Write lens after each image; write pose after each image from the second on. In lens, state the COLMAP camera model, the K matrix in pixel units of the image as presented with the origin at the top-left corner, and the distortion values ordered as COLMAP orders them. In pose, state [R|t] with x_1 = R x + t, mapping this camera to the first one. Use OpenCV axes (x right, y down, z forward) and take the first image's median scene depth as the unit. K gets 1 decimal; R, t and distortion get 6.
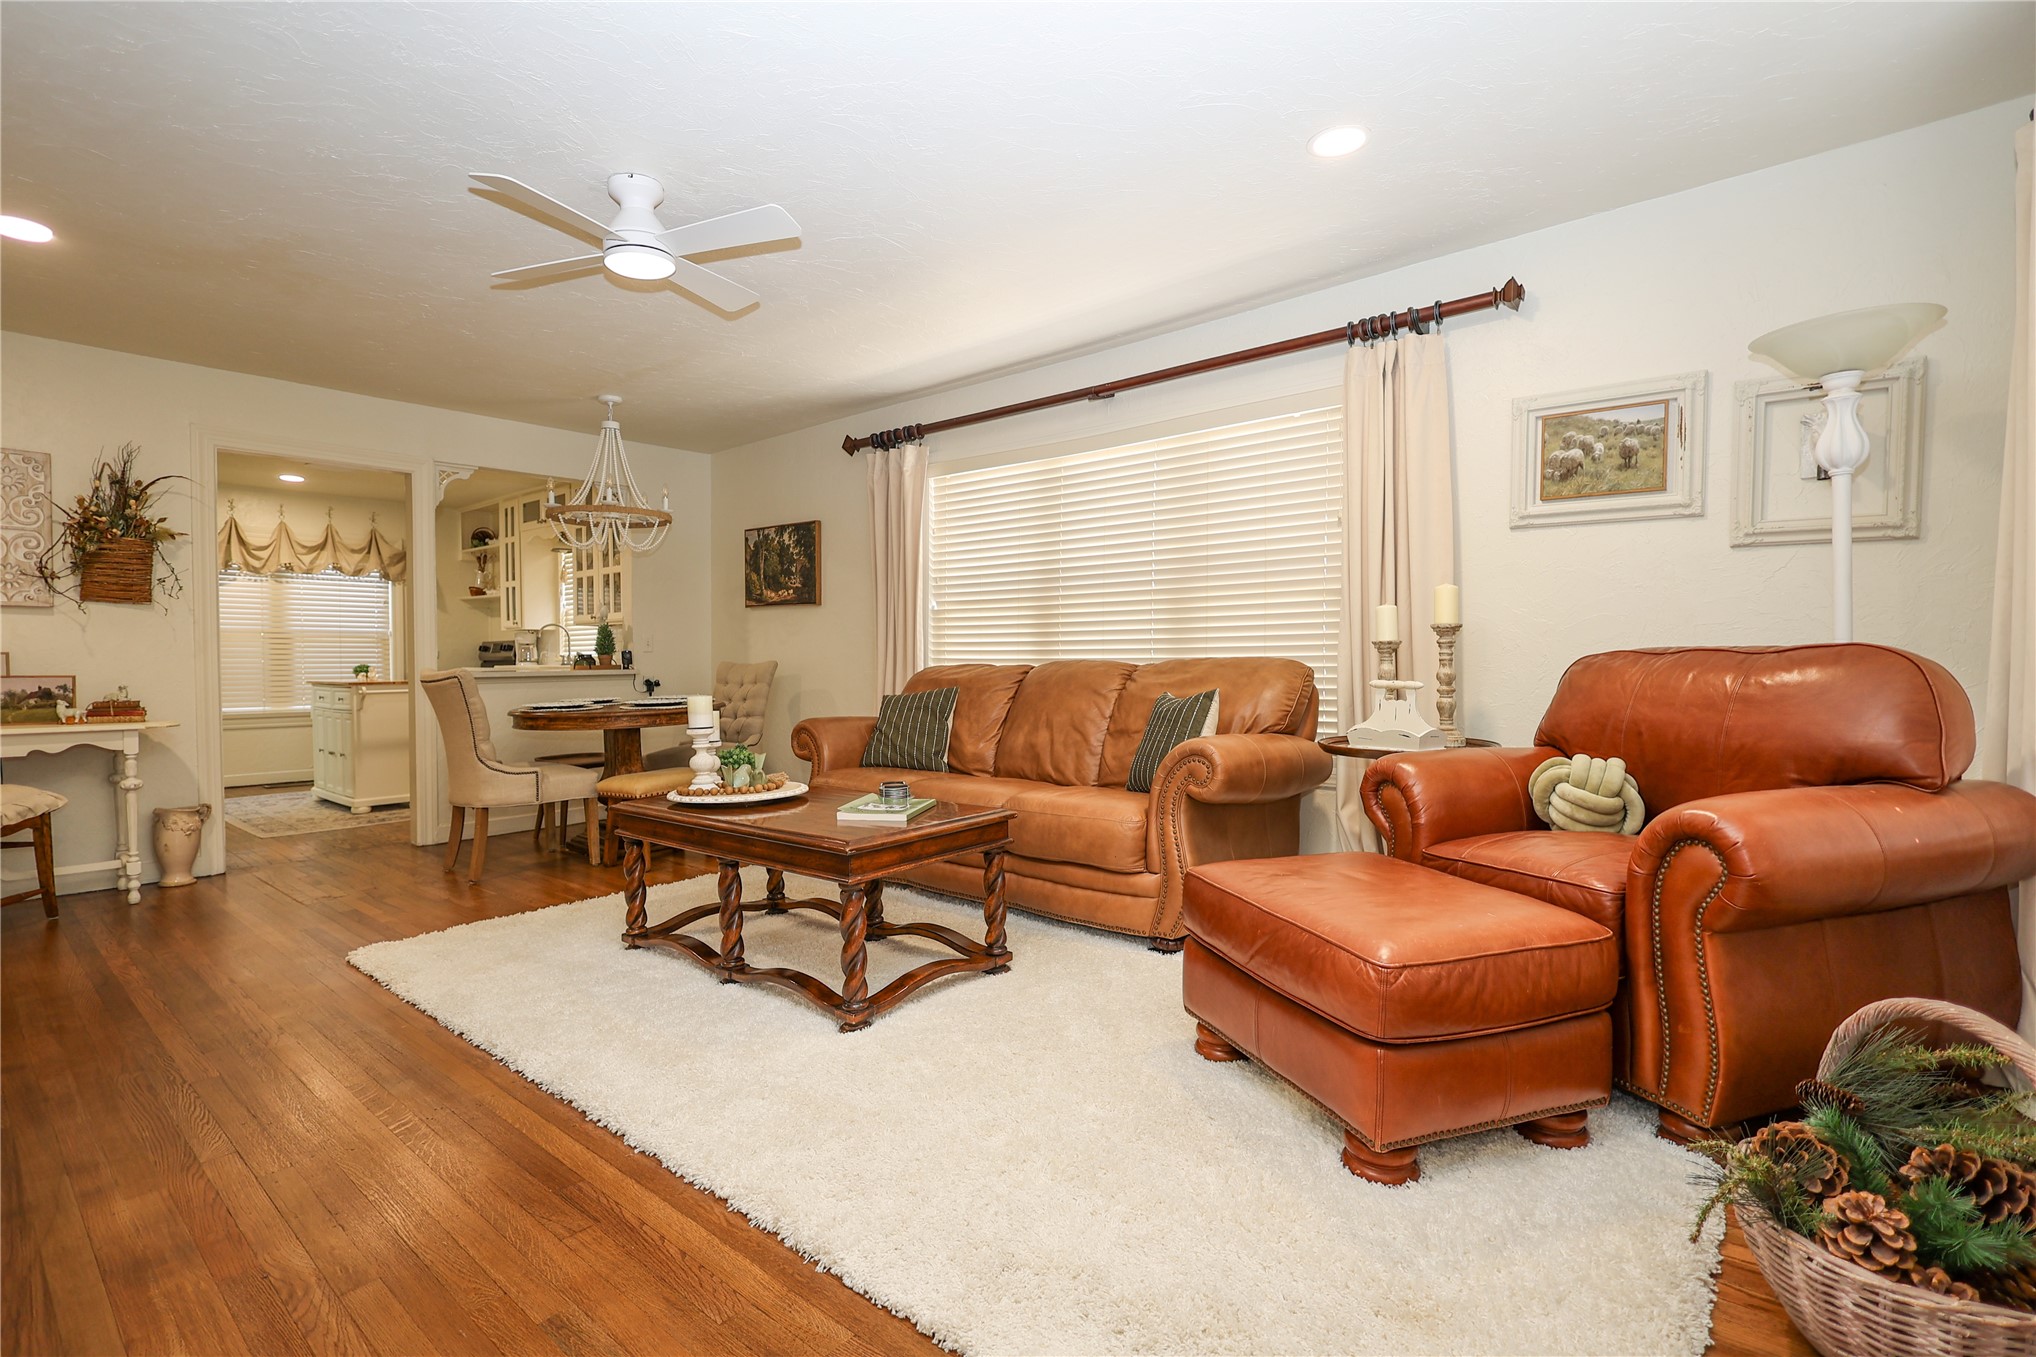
lens RADIAL K [[940.3, 0, 1028.9], [0, 940.3, 681.1], [0, 0, 1]] dist [-0.003185, 0.001345]
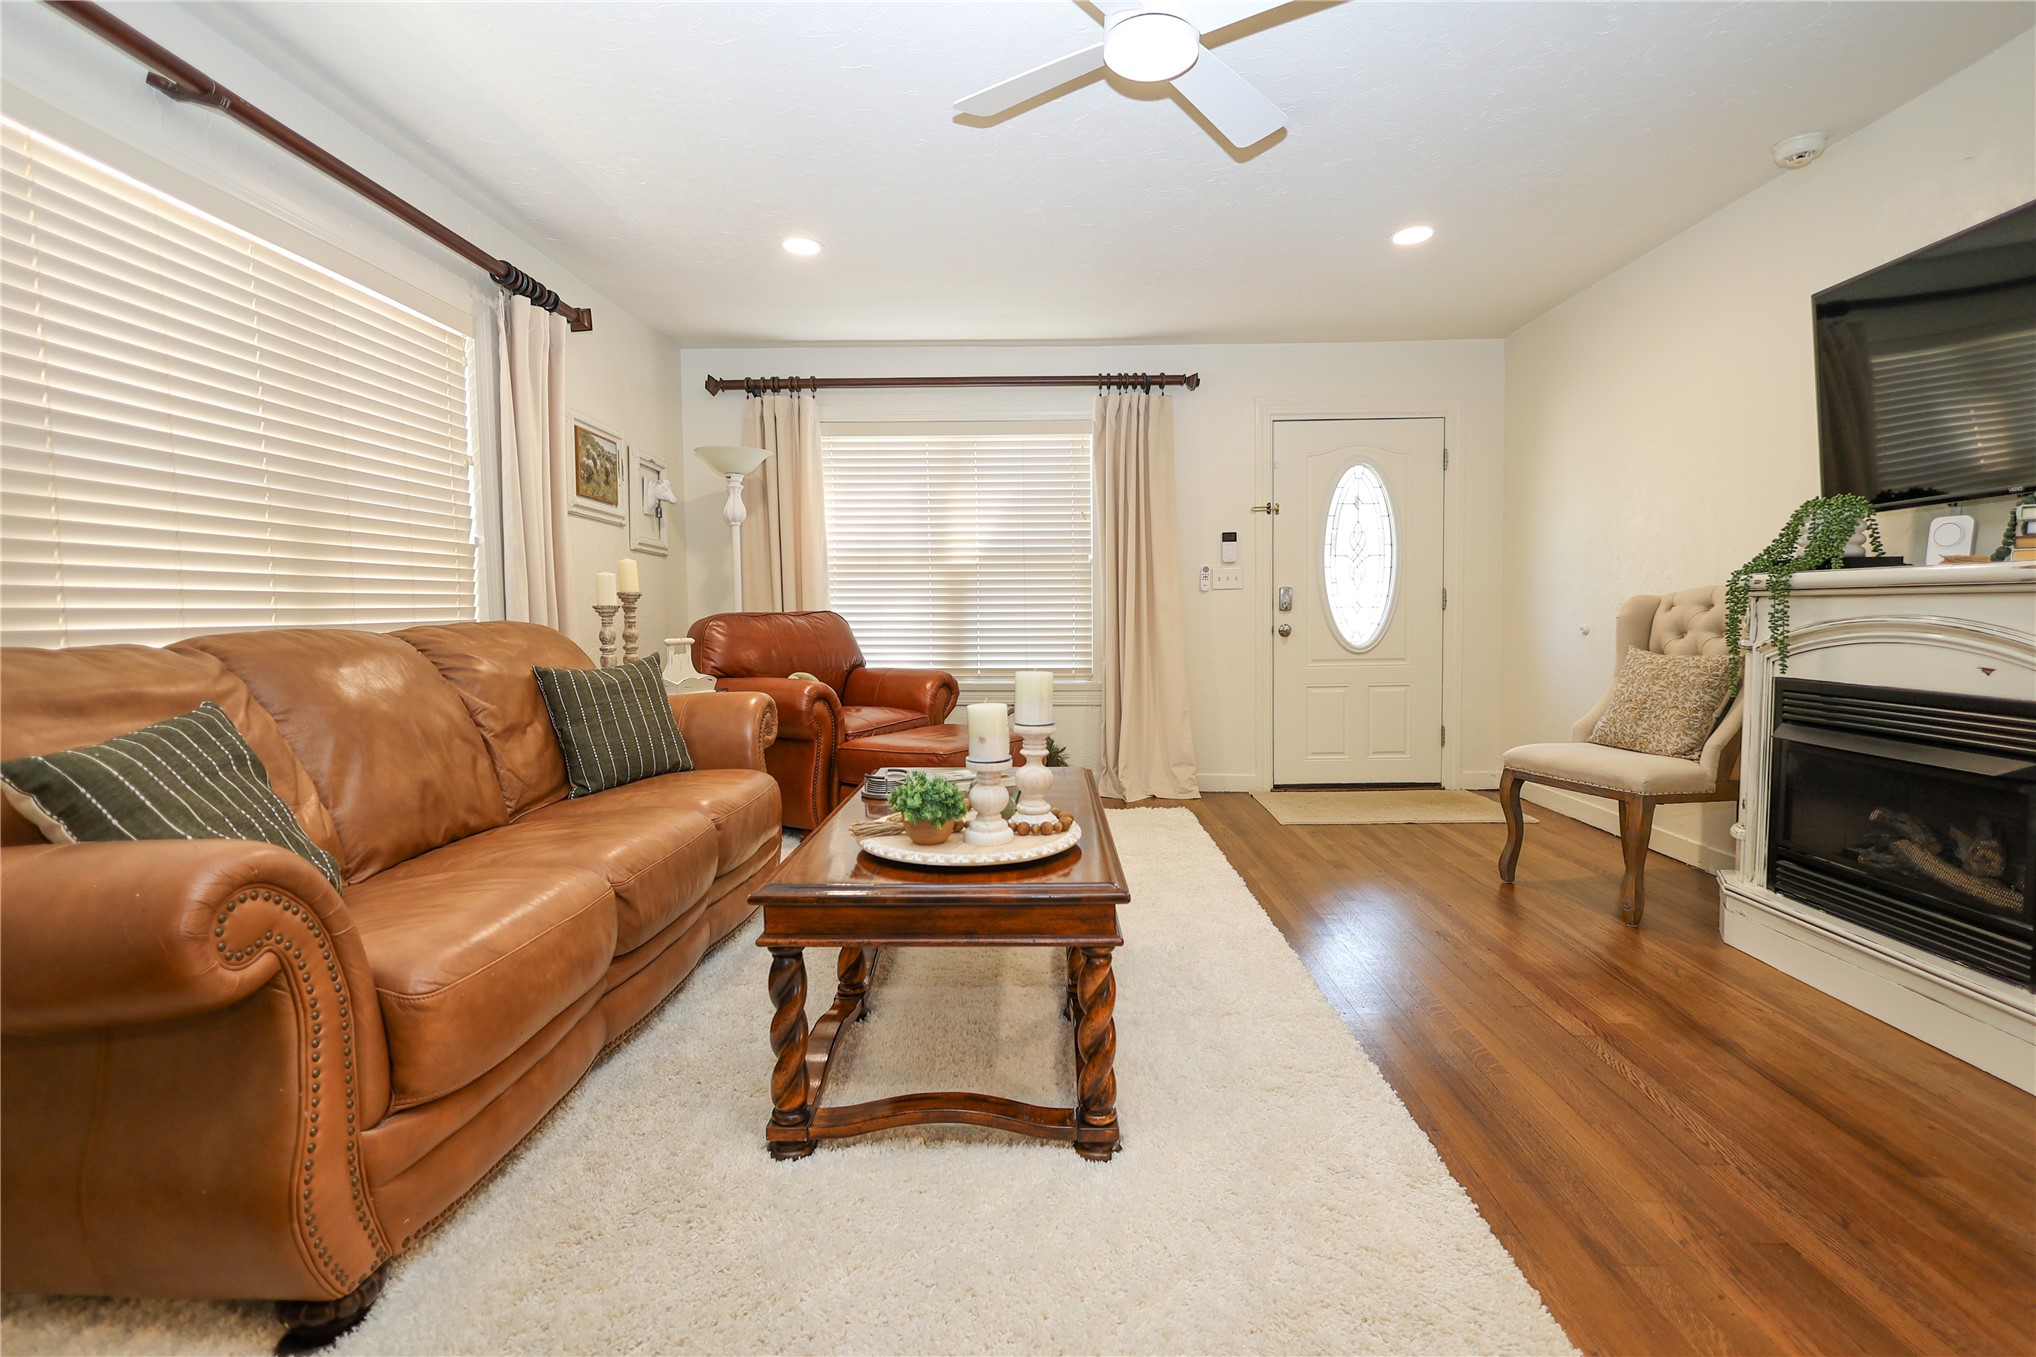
lens RADIAL K [[940.3, 0, 1018.9], [0, 940.3, 669.5], [0, 0, 1]] dist [-0.003185, 0.001345]
pose [[-0.618798, -0.033101, 0.784853, -0.425940], [0.038607, 0.996623, 0.072470, -0.016198], [-0.784601, 0.075145, -0.615430, 0.714273]]
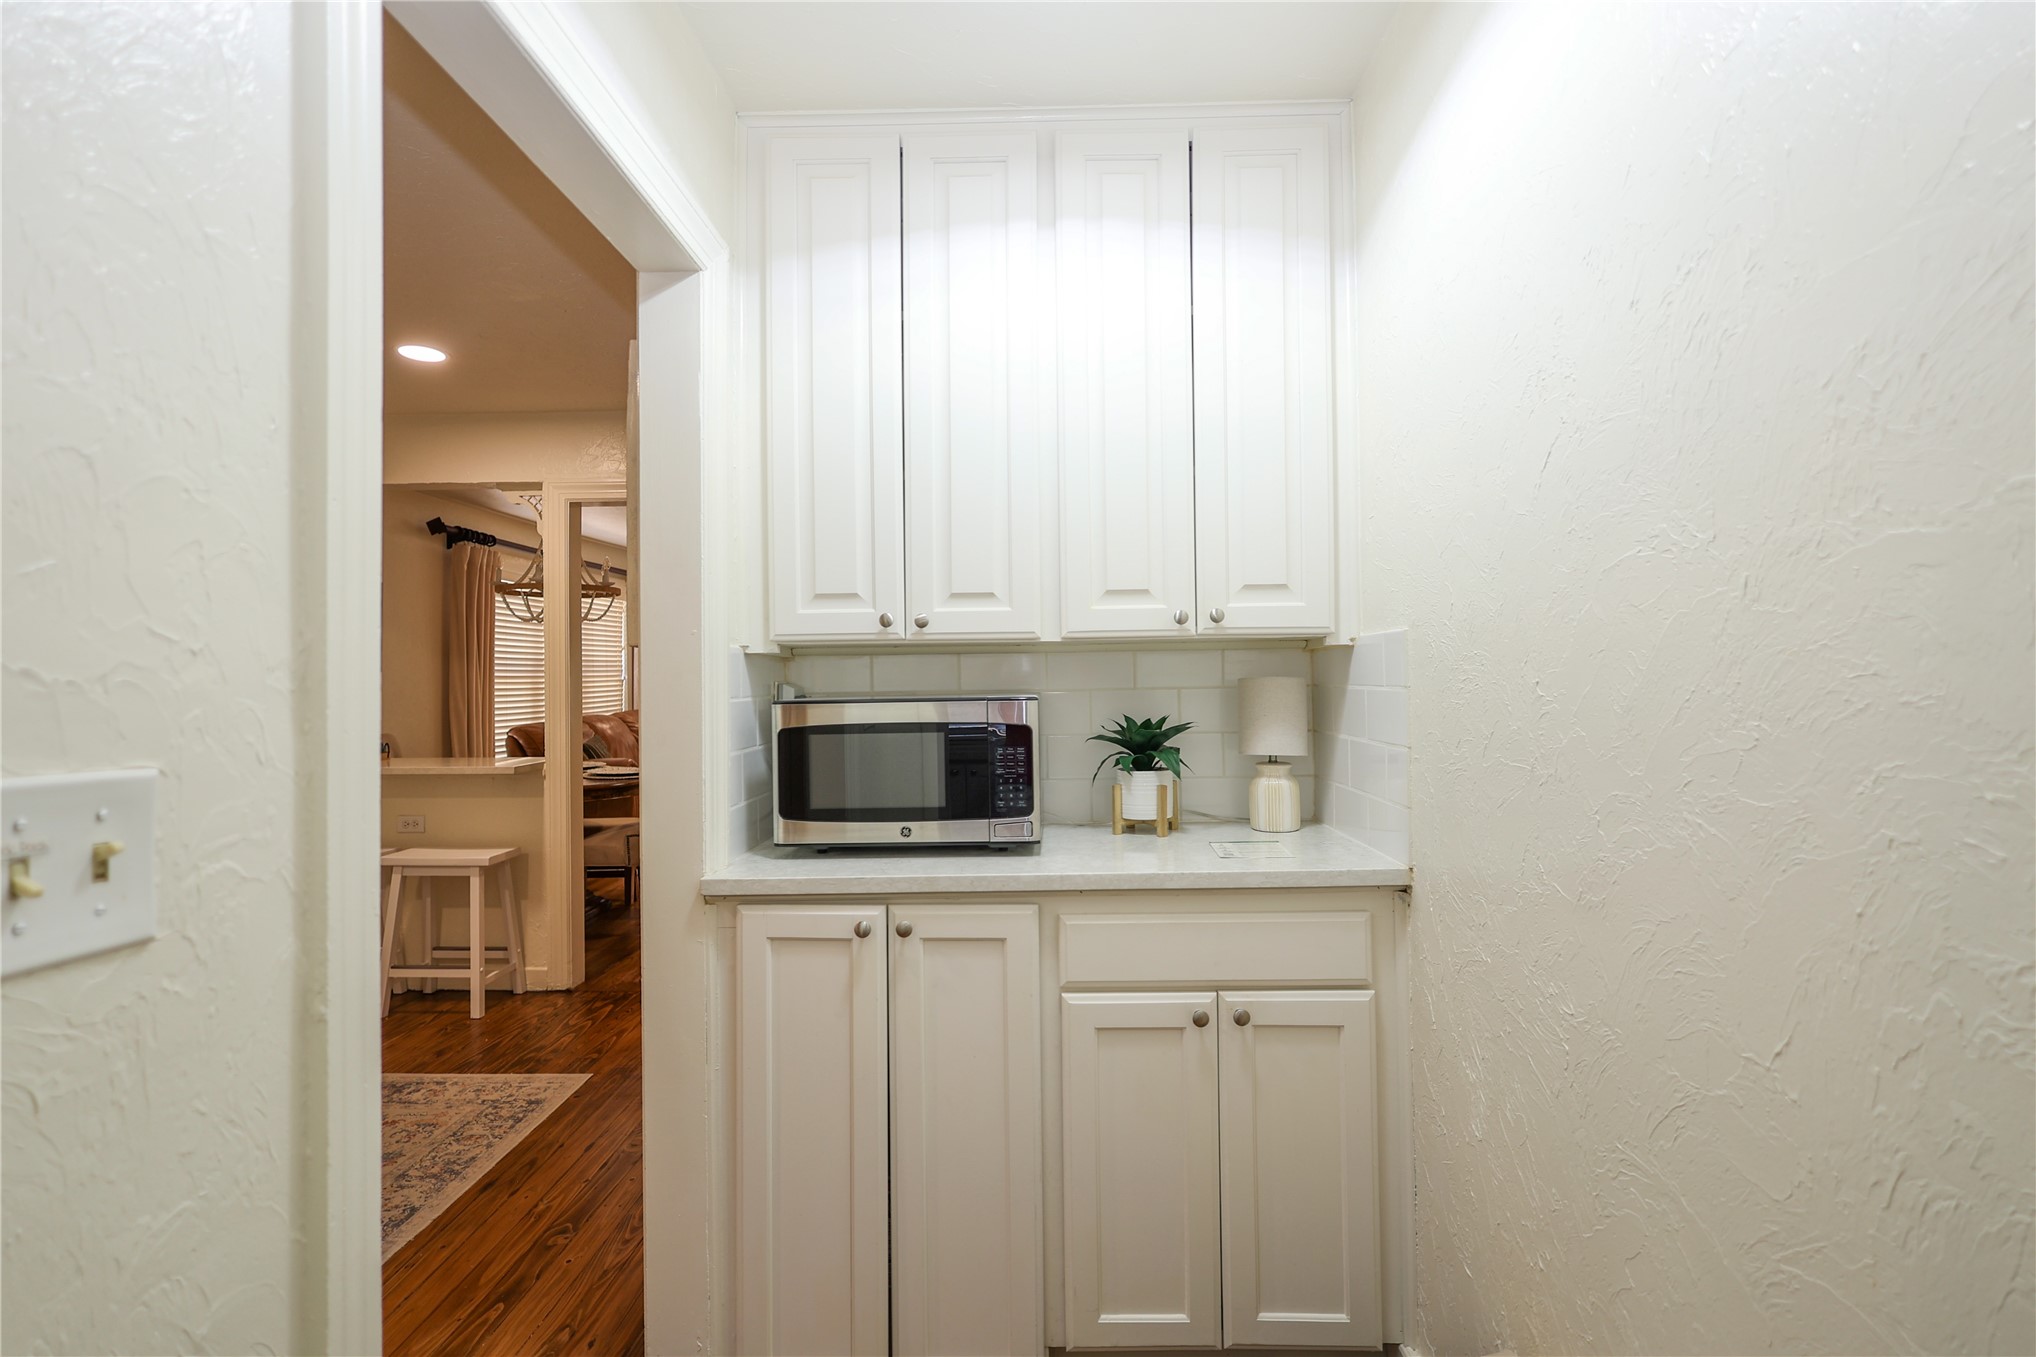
lens RADIAL K [[940.3, 0, 1017.1], [0, 940.3, 672.8], [0, 0, 1]] dist [-0.003185, 0.001345]
pose [[-0.622318, 0.013244, 0.782652, -1.301587], [0.034000, 0.999371, 0.010124, -0.066123], [-0.782026, 0.032911, -0.622377, 1.047829]]
